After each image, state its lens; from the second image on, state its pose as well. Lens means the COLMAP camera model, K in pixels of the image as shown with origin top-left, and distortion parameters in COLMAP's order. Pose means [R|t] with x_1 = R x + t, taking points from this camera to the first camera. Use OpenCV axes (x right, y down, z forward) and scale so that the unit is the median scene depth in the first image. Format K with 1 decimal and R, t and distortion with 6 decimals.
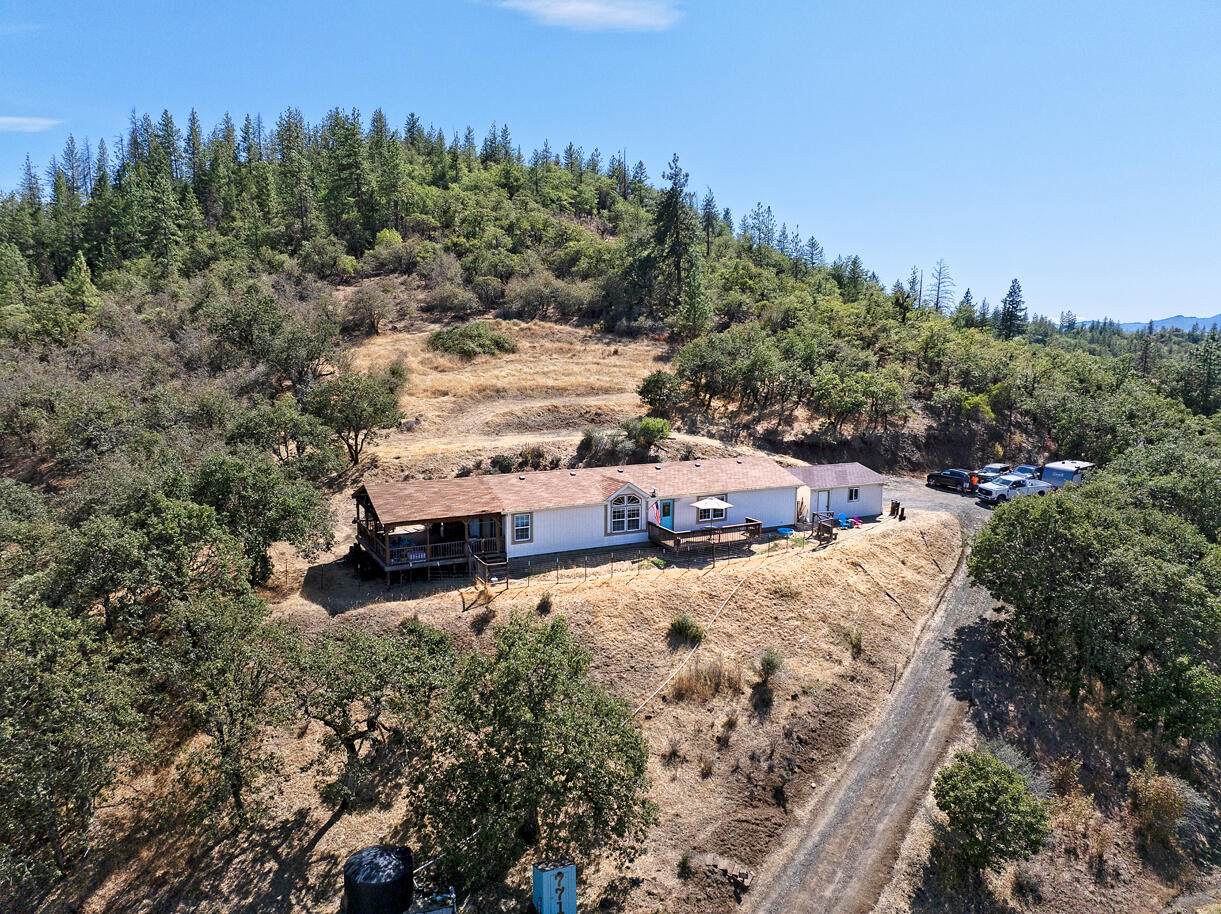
lens RADIAL K [[823.7, 0, 610.5], [0, 823.7, 457.0], [0, 0, 1]] dist [-0.037399, -0.000831]
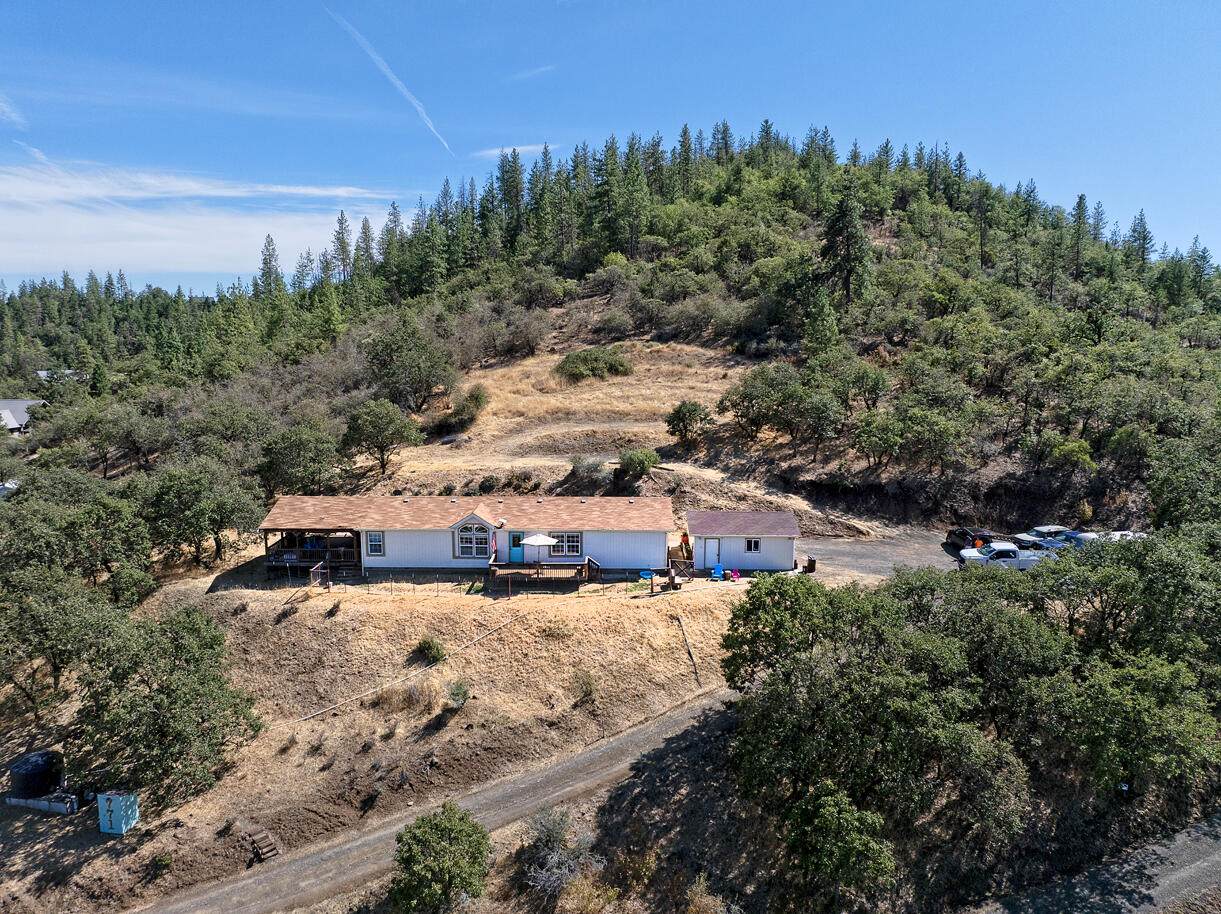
lens RADIAL K [[823.7, 0, 610.5], [0, 823.7, 457.0], [0, 0, 1]] dist [-0.037399, -0.000831]
pose [[0.887847, 0.061680, -0.455986, 0.687825], [-0.059914, 0.998035, 0.018343, -0.076905], [0.456221, 0.011034, 0.889798, 0.088487]]
